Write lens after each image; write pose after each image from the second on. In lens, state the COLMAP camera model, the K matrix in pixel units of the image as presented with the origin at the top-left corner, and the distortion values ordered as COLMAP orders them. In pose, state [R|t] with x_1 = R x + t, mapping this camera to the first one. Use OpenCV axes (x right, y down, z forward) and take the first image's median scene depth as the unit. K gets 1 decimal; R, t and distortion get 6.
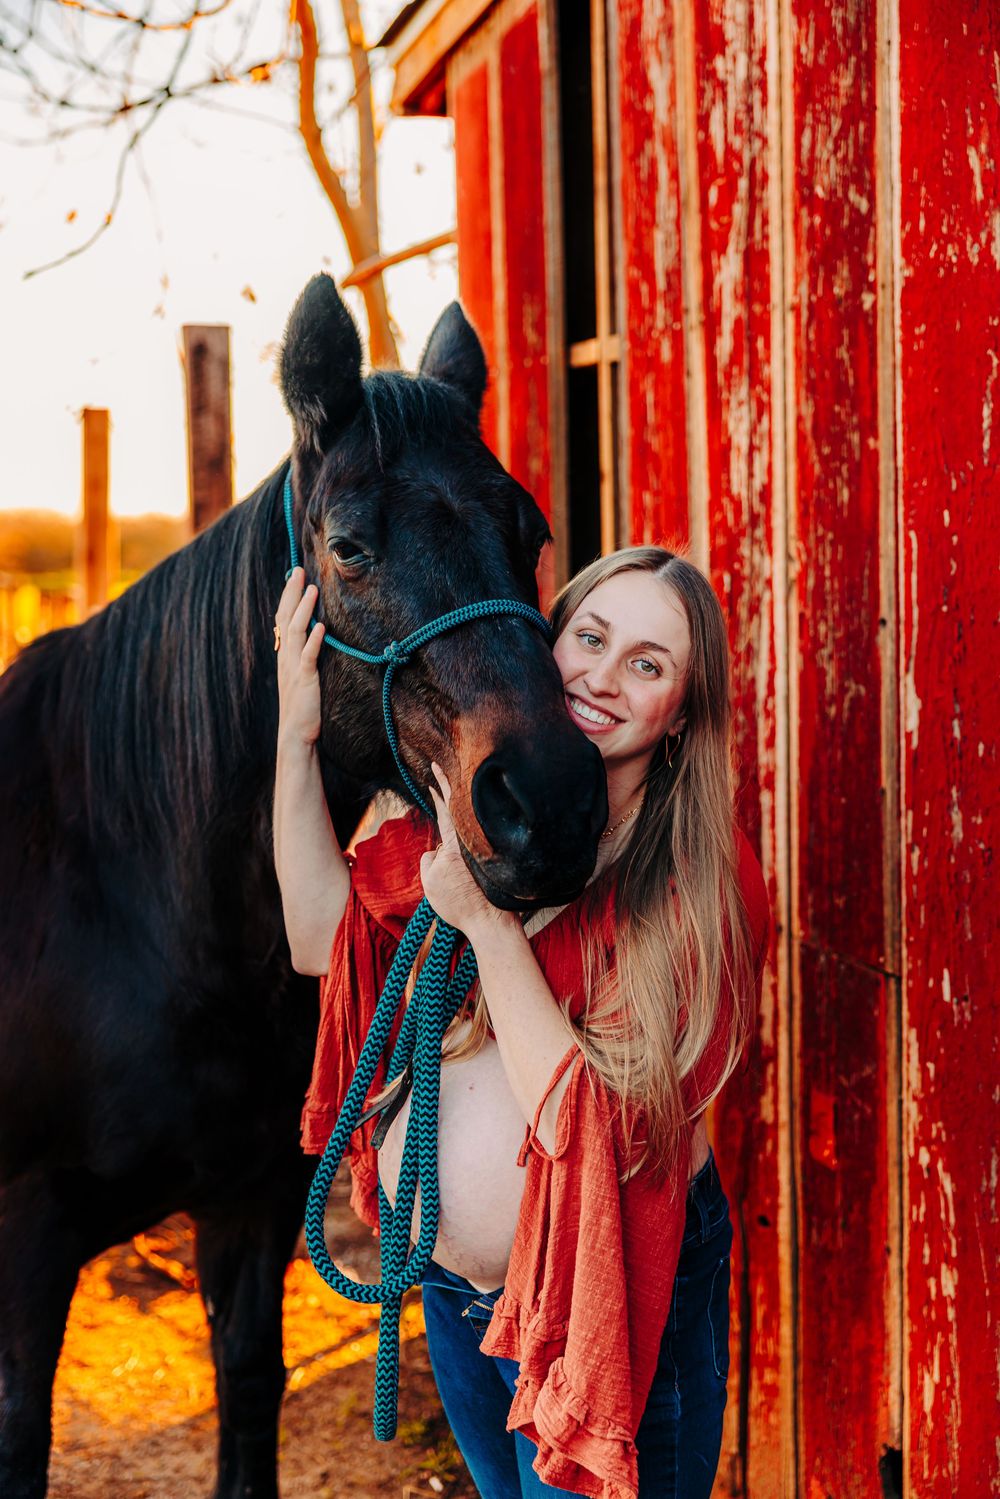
lens RADIAL K [[2023.5, 0, 495.6], [0, 2023.5, 753.6], [0, 0, 1]] dist [0.022850, 0.000000]
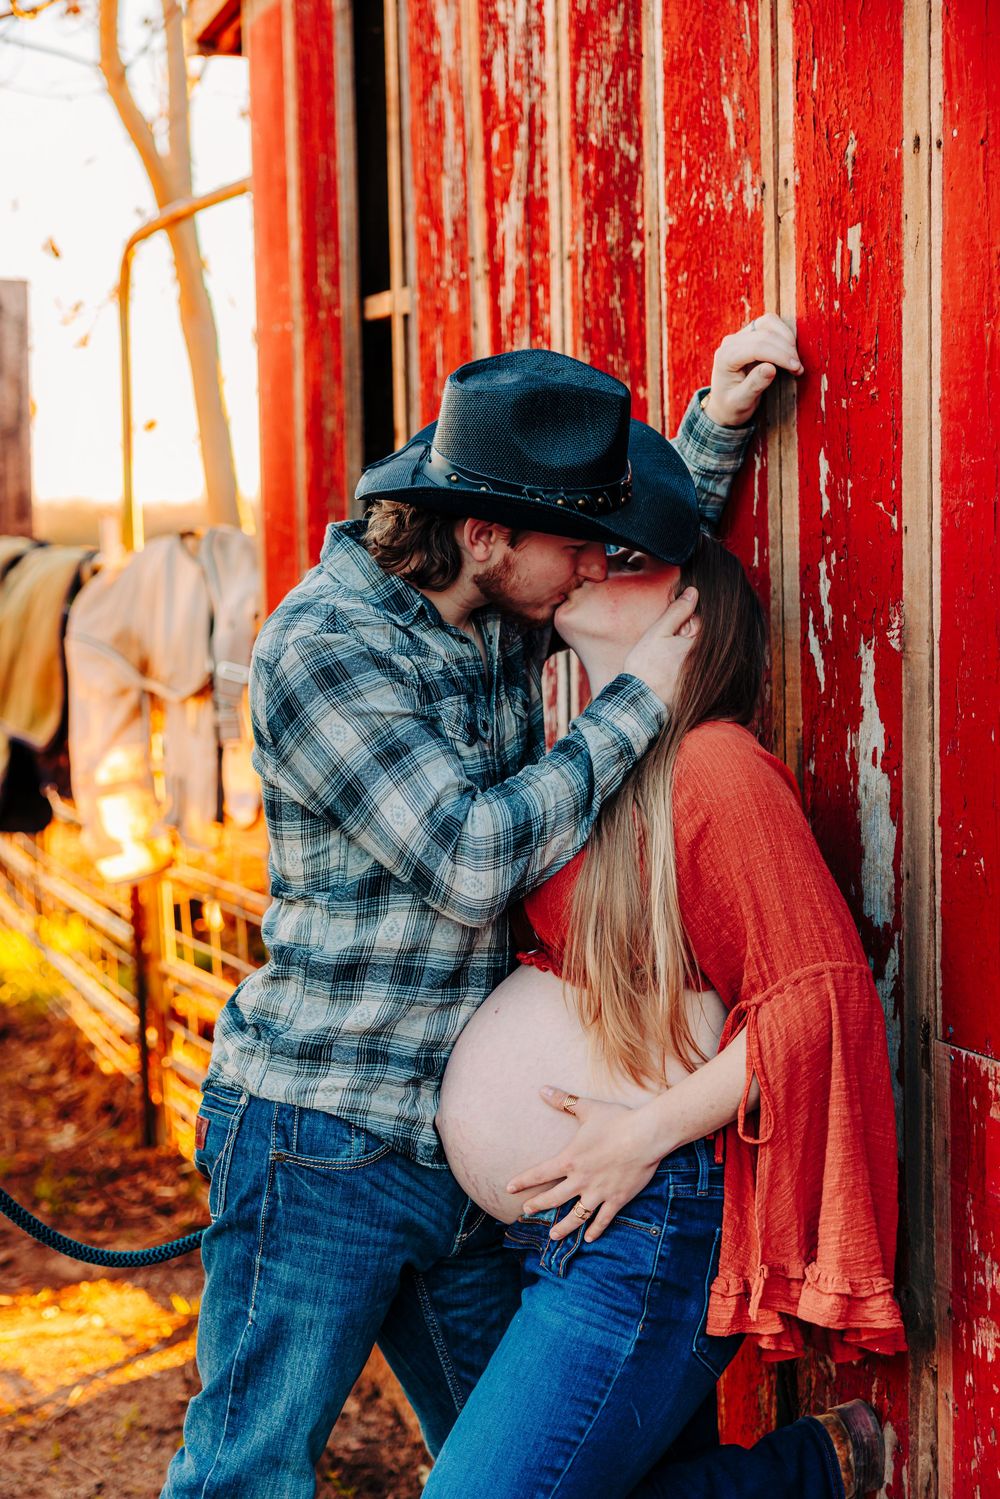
lens RADIAL K [[2228.4, 0, 496.0], [0, 2228.4, 747.3], [0, 0, 1]] dist [0.015553, 0.000000]
pose [[0.997200, 0.001922, 0.074751, 0.027598], [-0.001438, 0.999978, -0.006540, 0.023273], [-0.074762, 0.006414, 0.997181, -0.068925]]
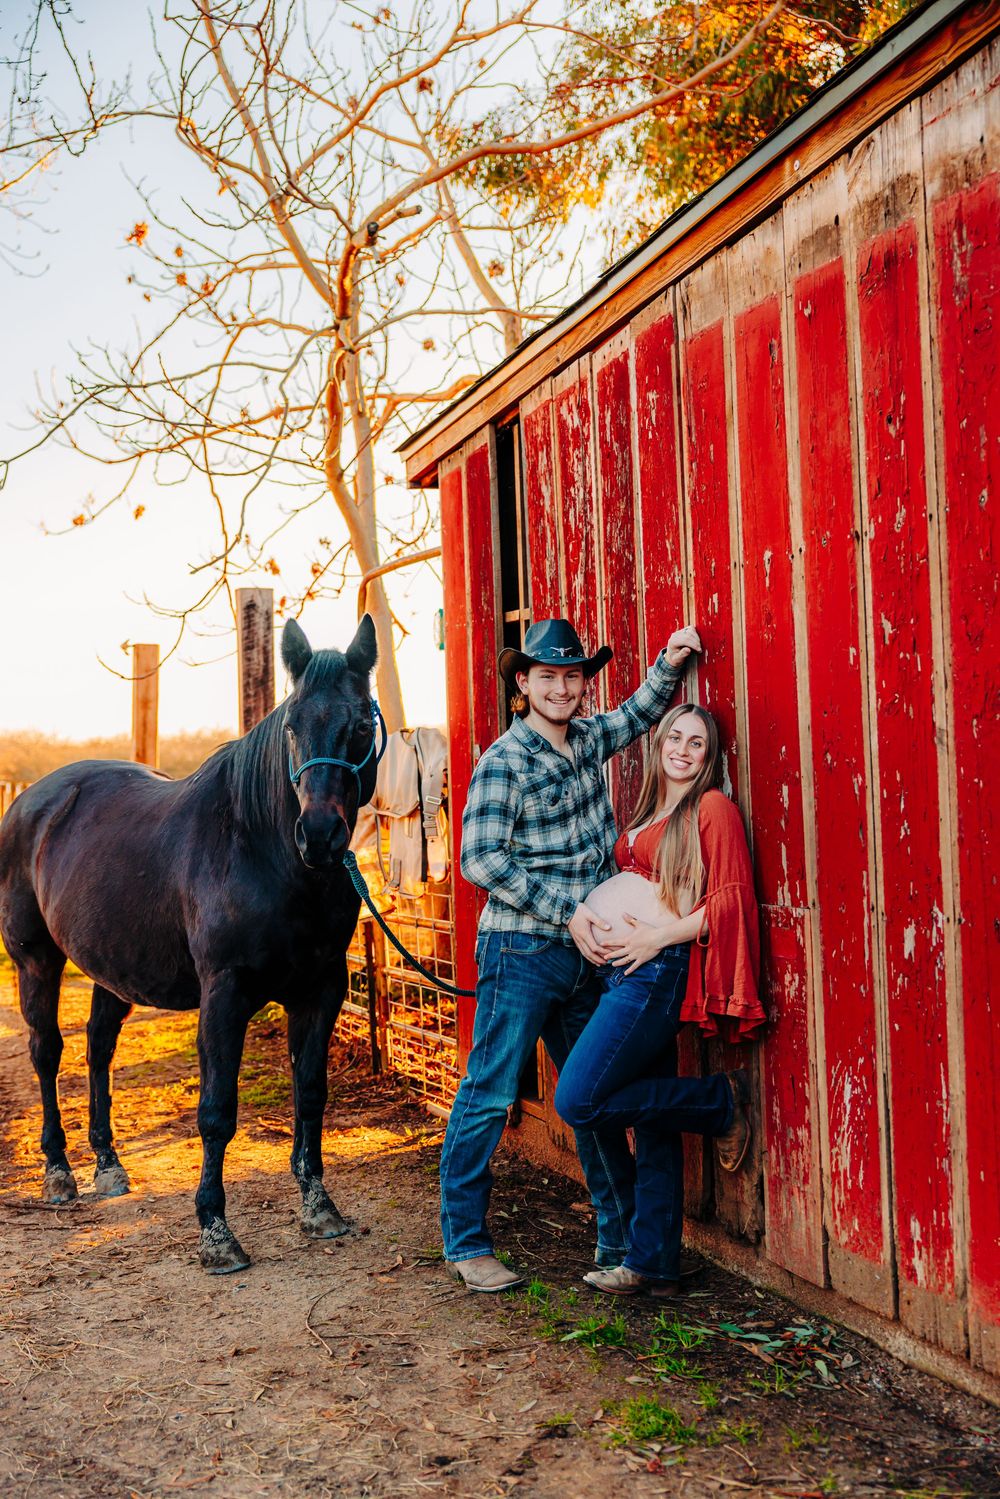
lens RADIAL K [[1436.8, 0, 540.2], [0, 1436.8, 775.5], [0, 0, 1]] dist [0.039990, 0.000000]
pose [[0.997836, -0.011331, 0.064767, -0.030549], [0.016300, 0.996919, -0.076725, 0.092689], [-0.063698, 0.077614, 0.994946, -0.538995]]
